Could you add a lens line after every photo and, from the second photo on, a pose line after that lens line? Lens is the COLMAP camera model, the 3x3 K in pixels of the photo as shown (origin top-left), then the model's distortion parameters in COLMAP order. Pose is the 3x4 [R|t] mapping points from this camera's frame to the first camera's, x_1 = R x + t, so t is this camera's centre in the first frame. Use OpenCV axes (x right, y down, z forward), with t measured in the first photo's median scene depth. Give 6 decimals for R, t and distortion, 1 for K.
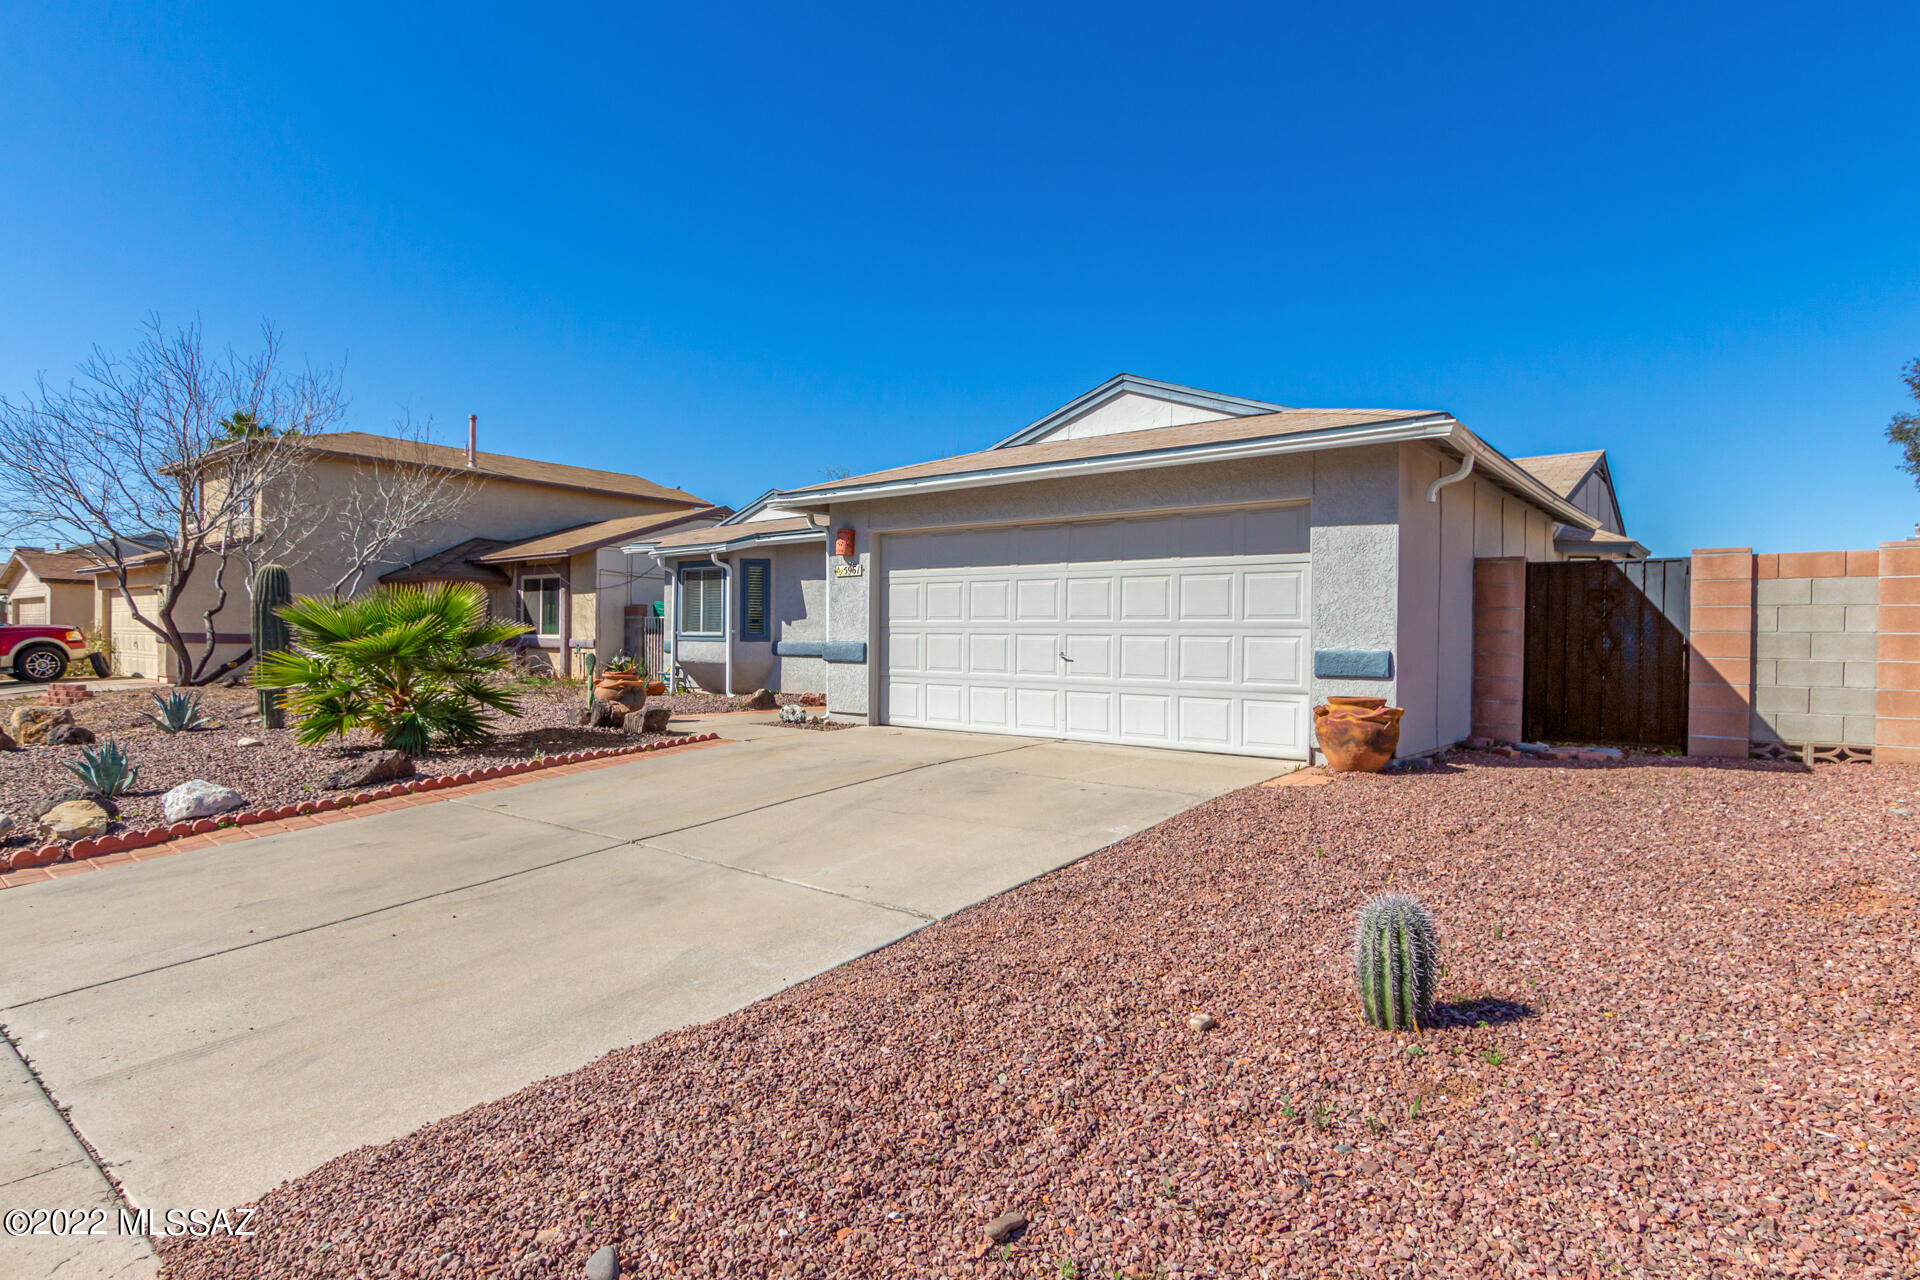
lens RADIAL K [[1041.0, 0, 965.3], [0, 1041.0, 649.7], [0, 0, 1]] dist [0.012946, -0.002806]
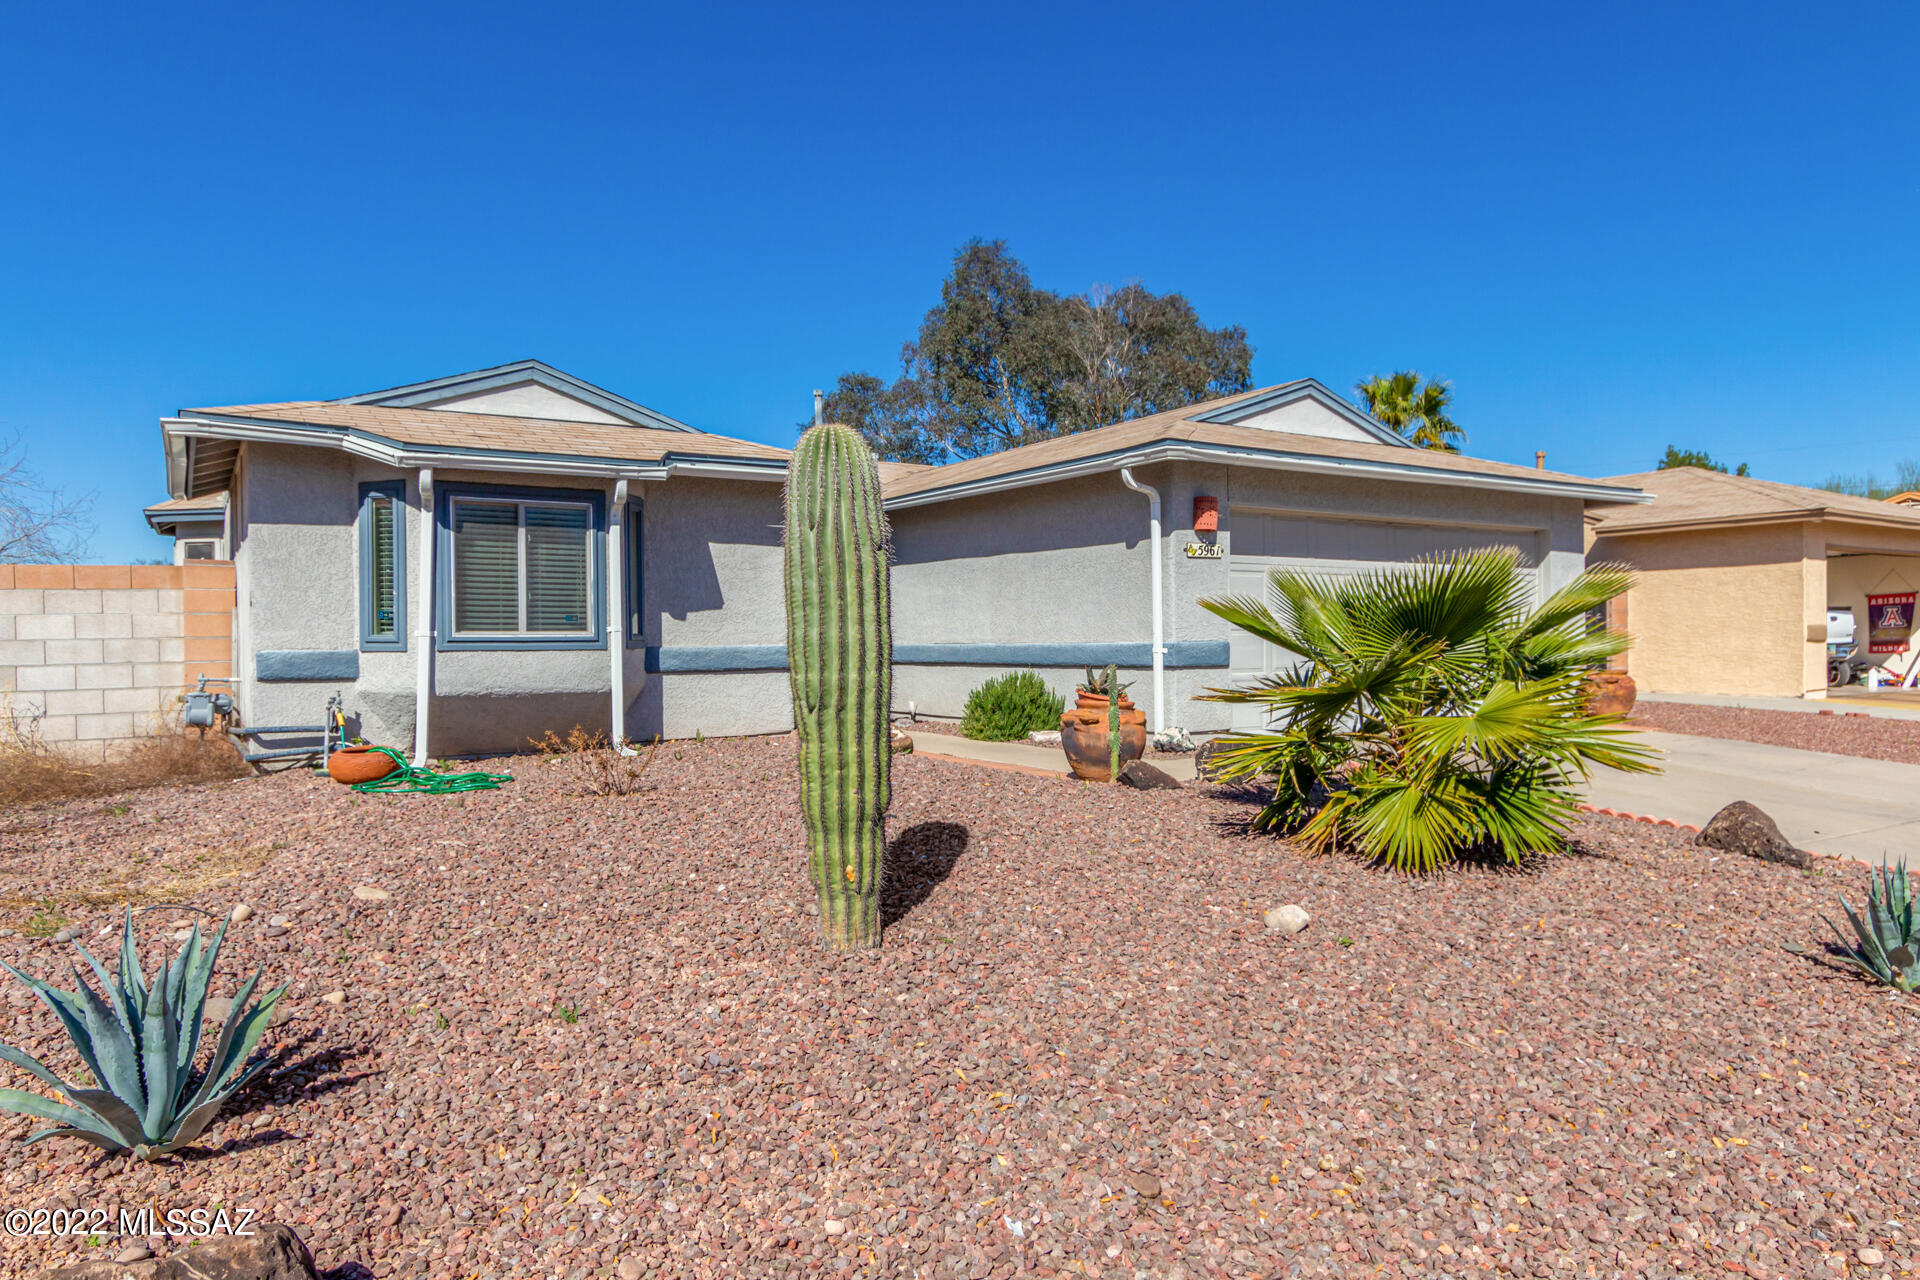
lens RADIAL K [[1284.6, 0, 960.0], [0, 1284.6, 640.0], [0, 0, 1]] dist [0.003311, 0.002339]
pose [[0.292144, -0.016017, 0.956240, -1.113471], [0.018693, 0.999764, 0.011035, -0.023215], [-0.956192, 0.014651, 0.292374, 0.907225]]
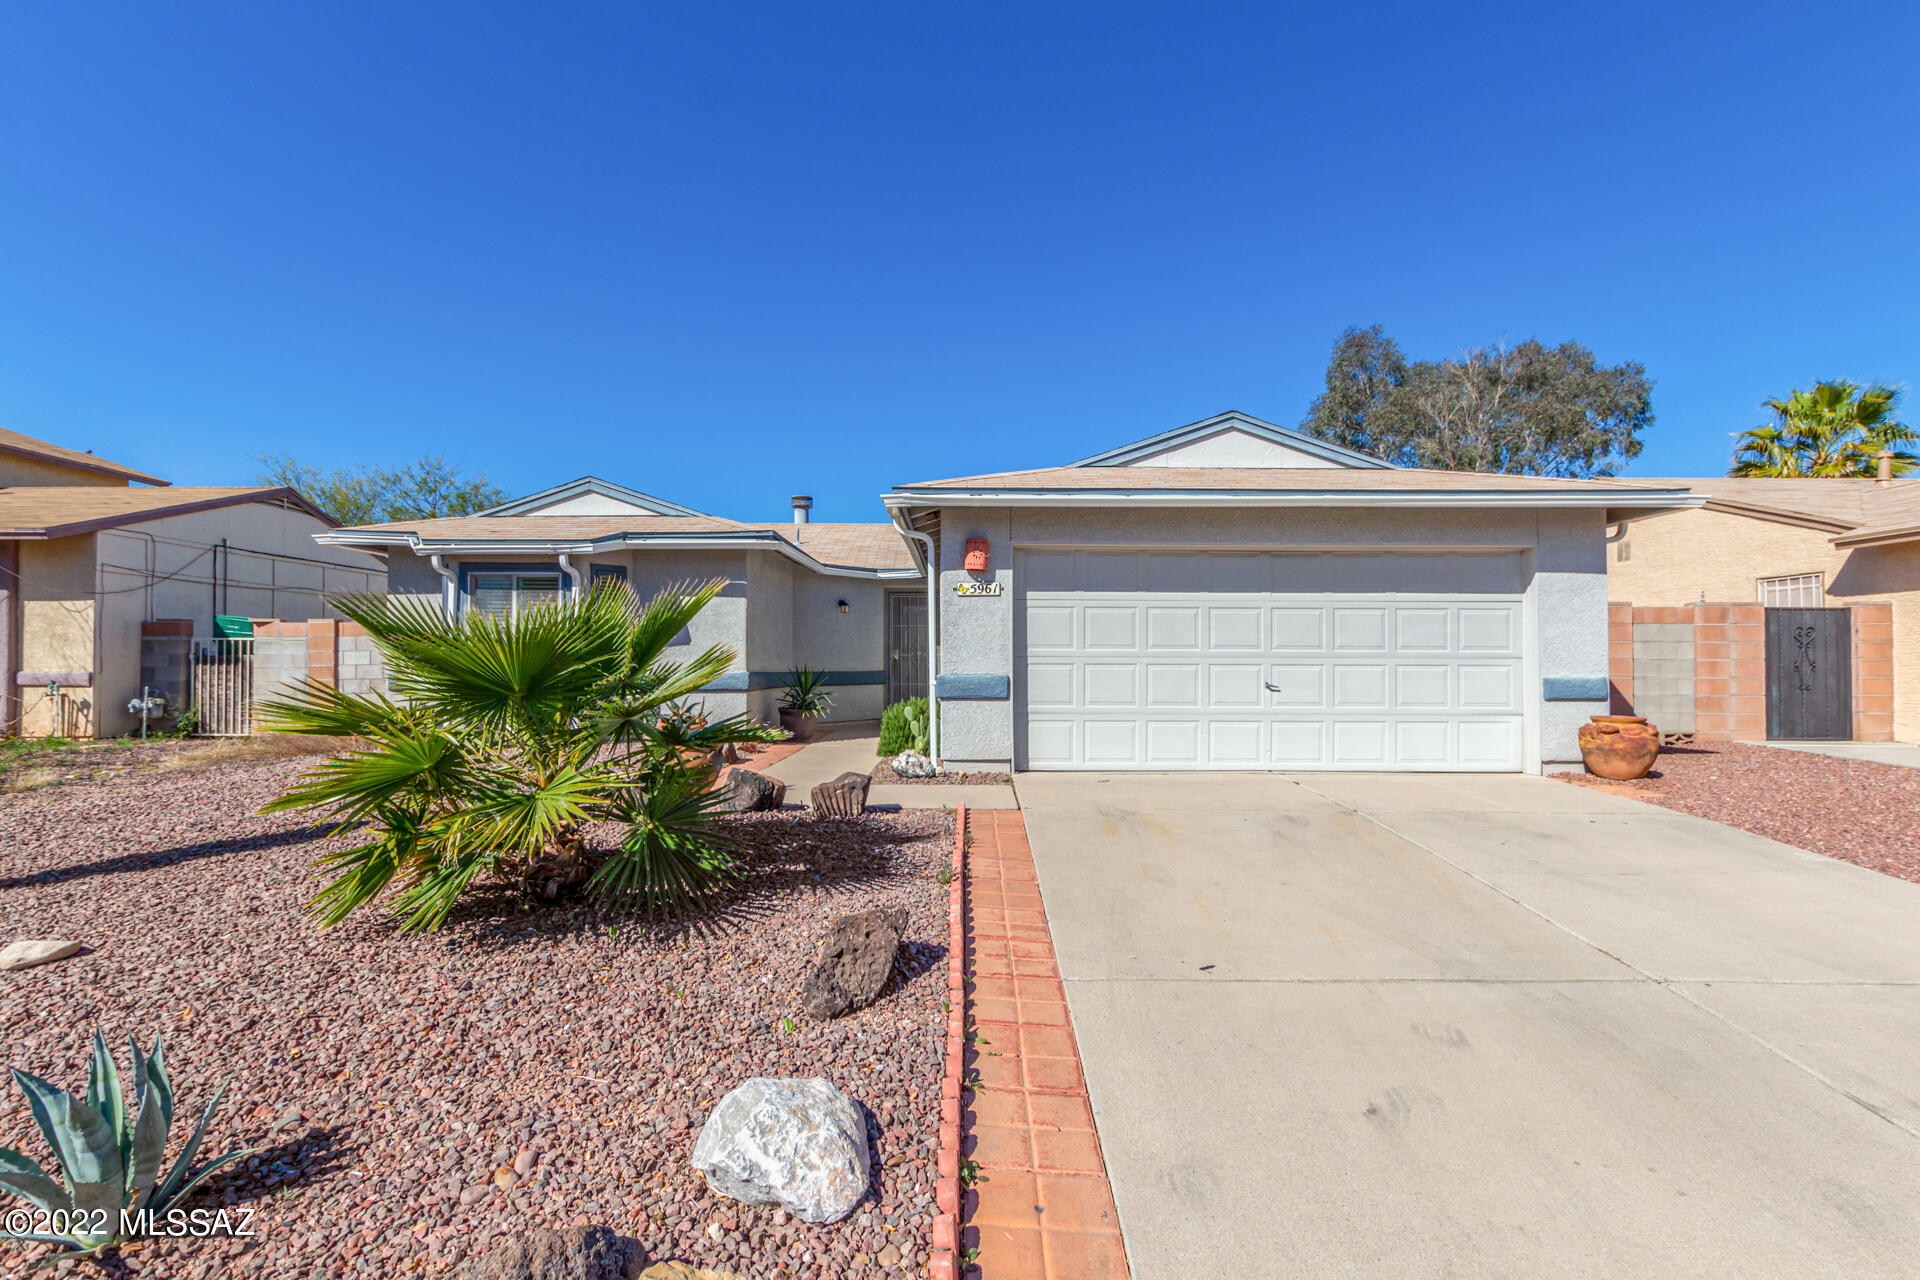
lens RADIAL K [[916.8, 0, 966.4], [0, 916.8, 646.4], [0, 0, 1]] dist [0.010499, -0.000426]
pose [[0.772793, 0.002757, 0.634652, -0.595537], [0.012666, 0.999724, -0.019766, -0.015872], [-0.634531, 0.023314, 0.772545, 0.444801]]
